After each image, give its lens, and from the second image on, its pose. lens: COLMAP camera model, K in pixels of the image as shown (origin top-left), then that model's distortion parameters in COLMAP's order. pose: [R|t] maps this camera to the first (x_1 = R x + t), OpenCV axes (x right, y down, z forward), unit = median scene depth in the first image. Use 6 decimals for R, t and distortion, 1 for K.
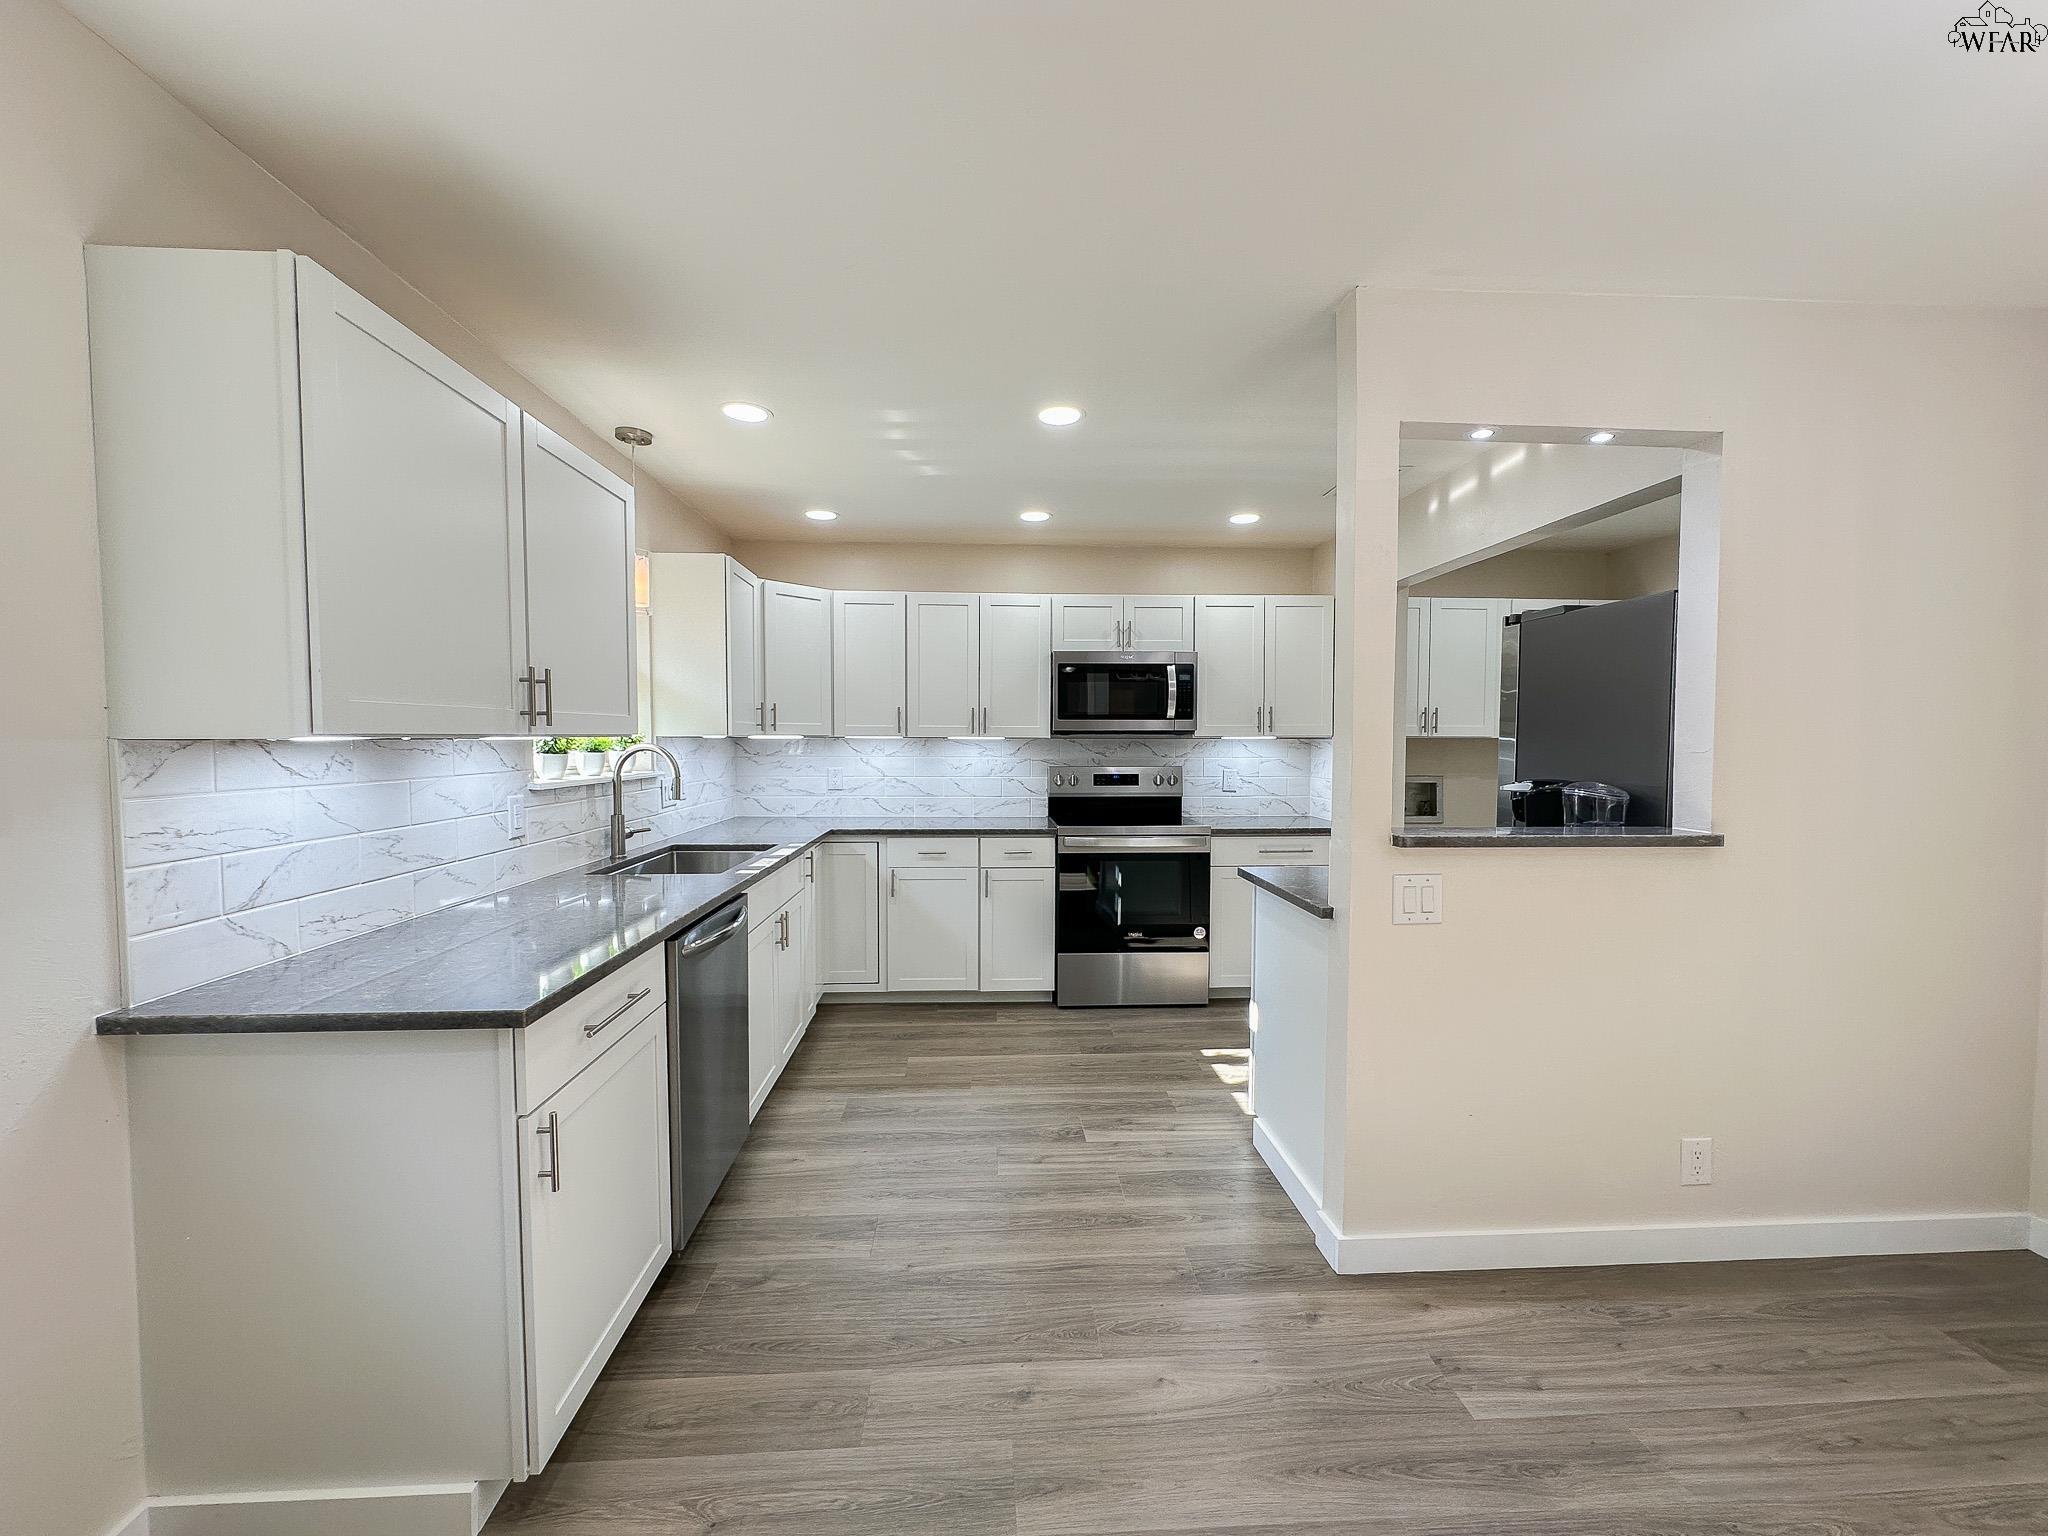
lens RADIAL K [[819.9, 0, 1061.1], [0, 819.9, 757.1], [0, 0, 1]] dist [-0.007055, 0.001706]
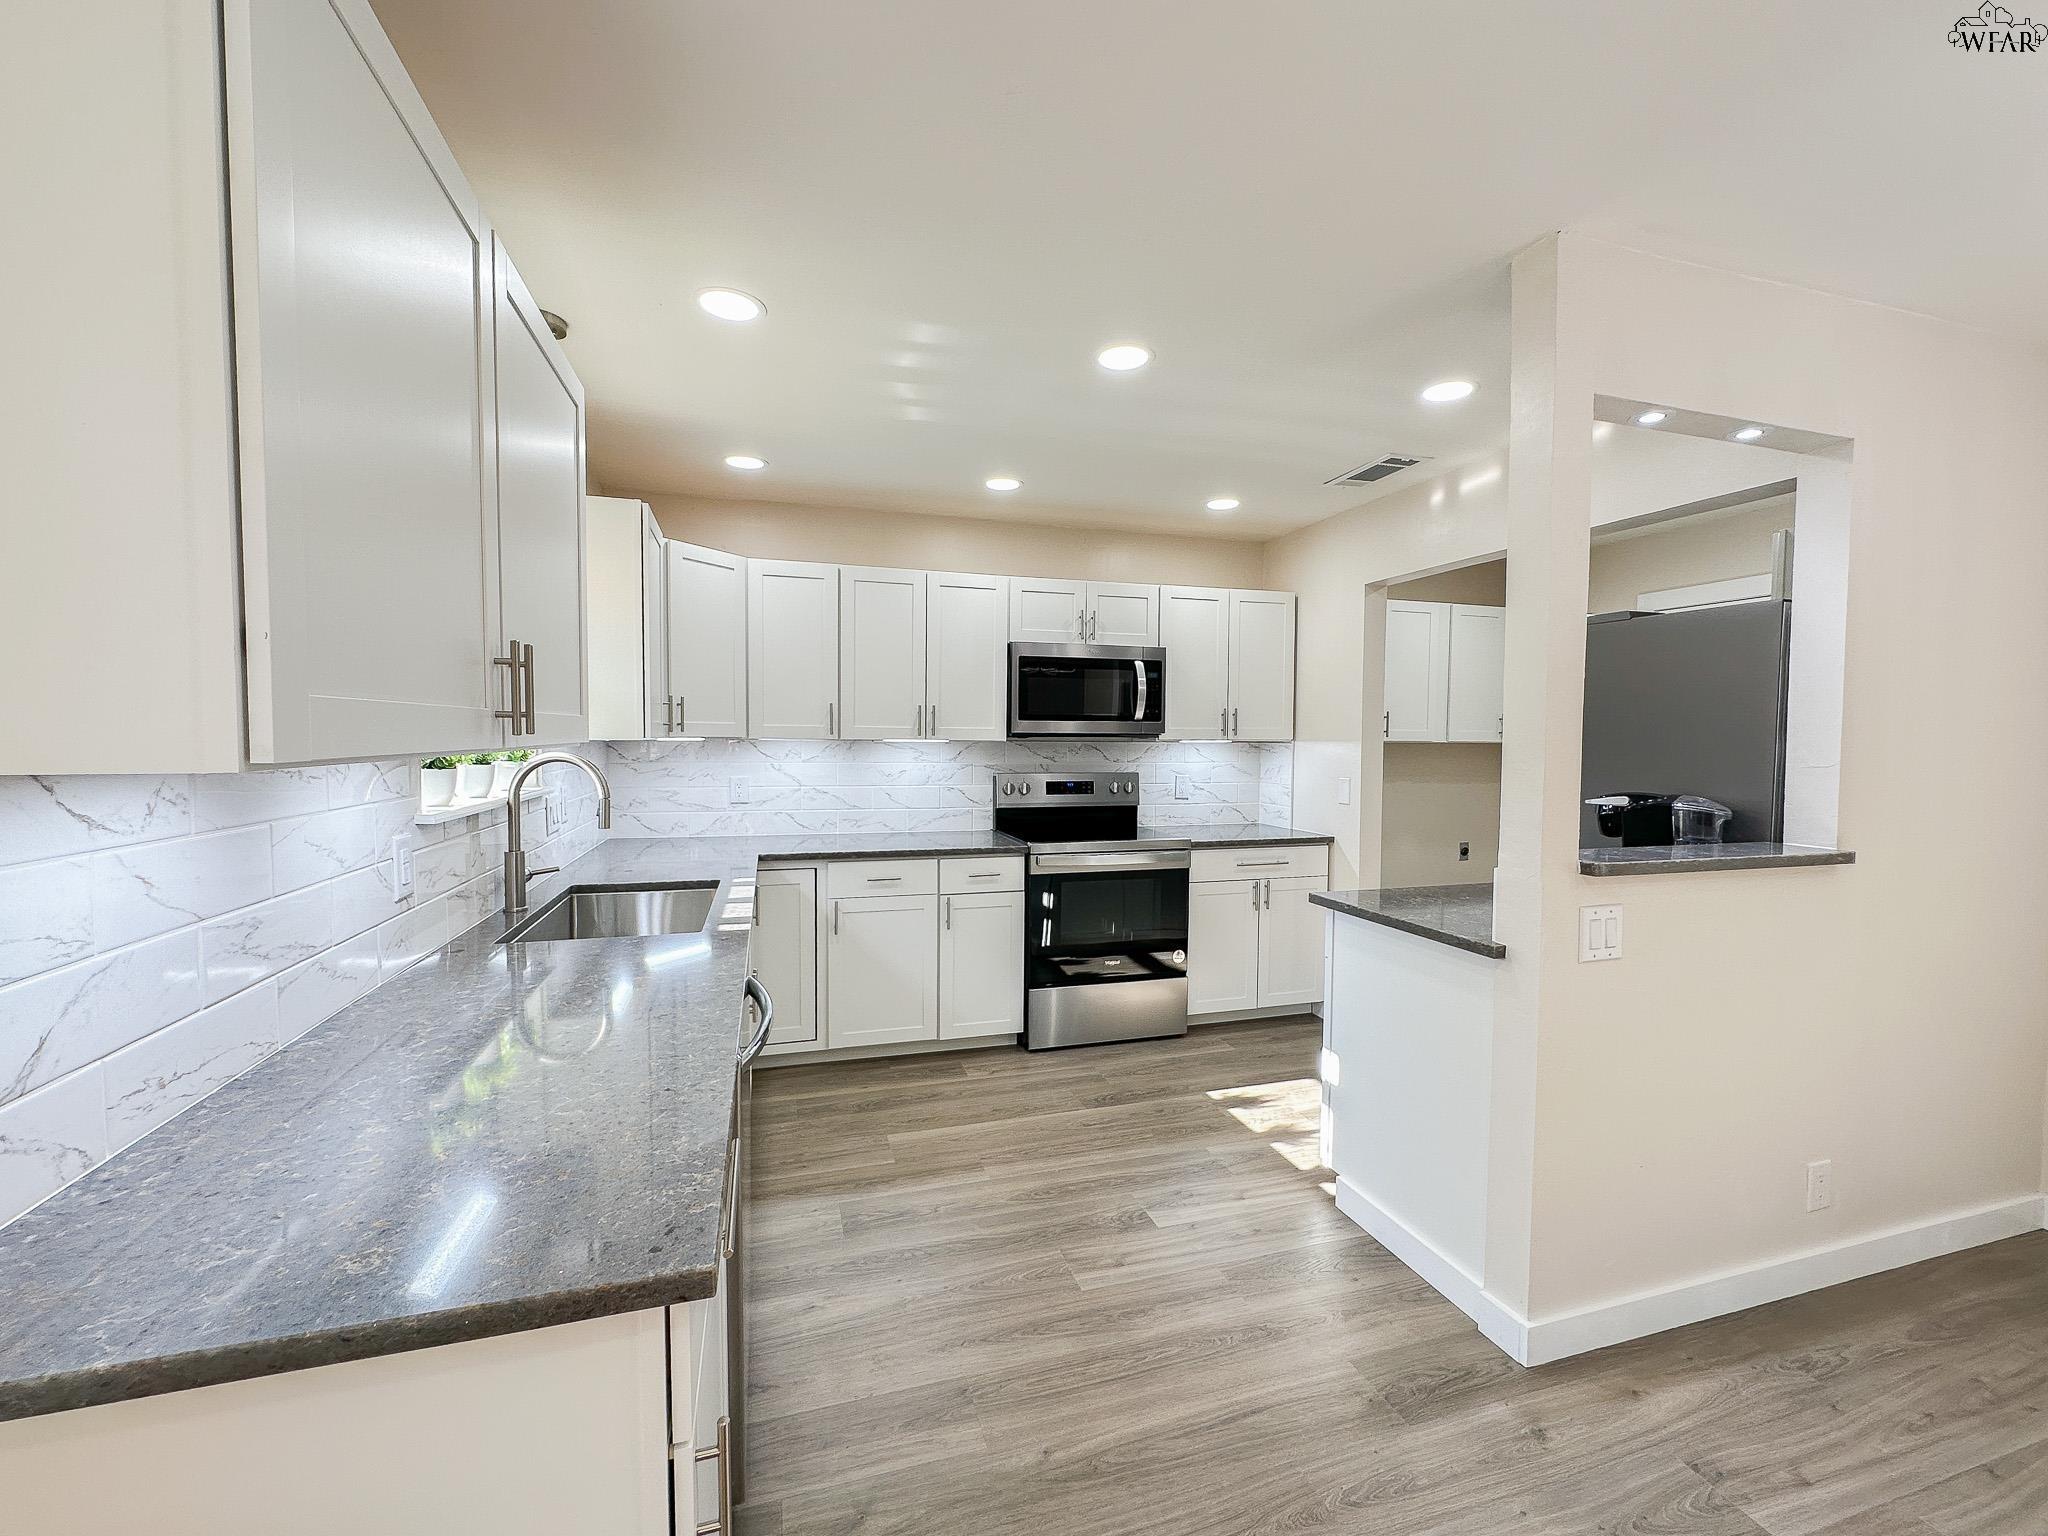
lens RADIAL K [[819.9, 0, 1042.0], [0, 819.9, 765.1], [0, 0, 1]] dist [-0.007055, 0.001706]
pose [[0.973090, -0.002335, 0.230414, -0.344301], [-0.000869, 0.999904, 0.013804, -0.020157], [-0.230424, -0.013633, 0.972995, 0.265528]]
